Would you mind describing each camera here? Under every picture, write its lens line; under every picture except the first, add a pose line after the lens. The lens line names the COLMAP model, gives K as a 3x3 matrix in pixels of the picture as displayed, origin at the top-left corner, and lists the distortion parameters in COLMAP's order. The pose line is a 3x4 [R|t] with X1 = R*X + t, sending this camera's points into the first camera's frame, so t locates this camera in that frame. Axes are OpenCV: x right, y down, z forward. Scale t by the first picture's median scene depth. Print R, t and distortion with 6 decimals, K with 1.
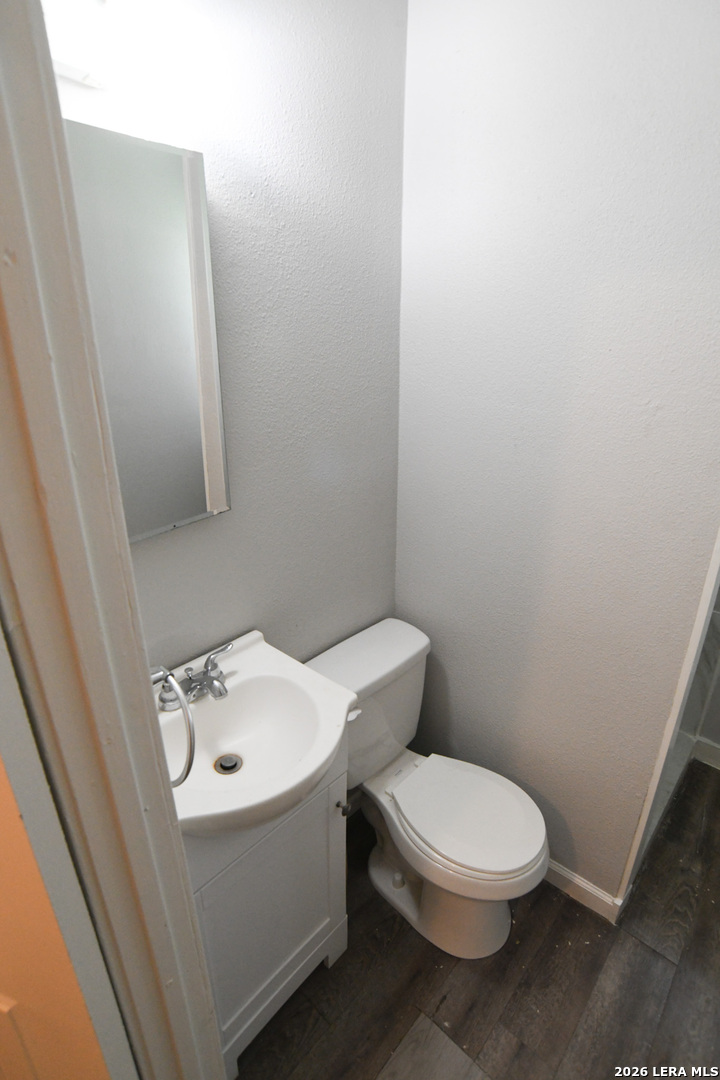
lens RADIAL K [[552.4, 0, 360.0], [0, 552.4, 540.0], [0, 0, 1]] dist [-0.095148, 0.043019]
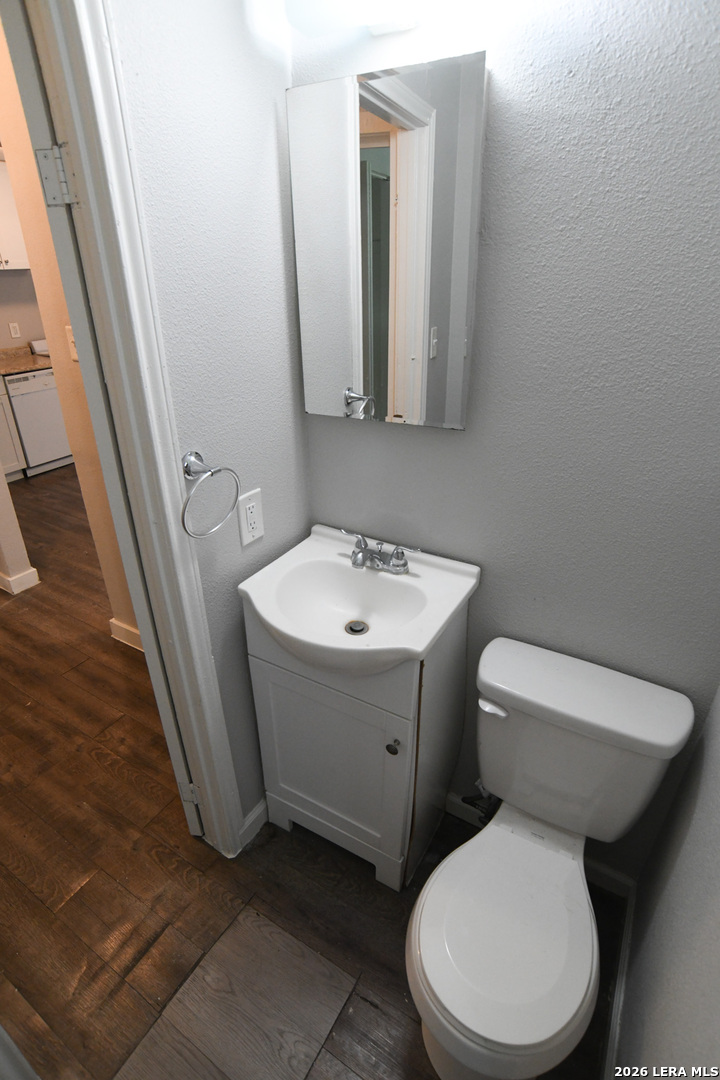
lens RADIAL K [[552.4, 0, 360.0], [0, 552.4, 540.0], [0, 0, 1]] dist [-0.095148, 0.043019]
pose [[0.194776, 0.436528, -0.878354, 0.675230], [-0.355495, 0.866036, 0.351575, -0.163651], [0.914159, 0.243772, 0.323866, 0.535033]]
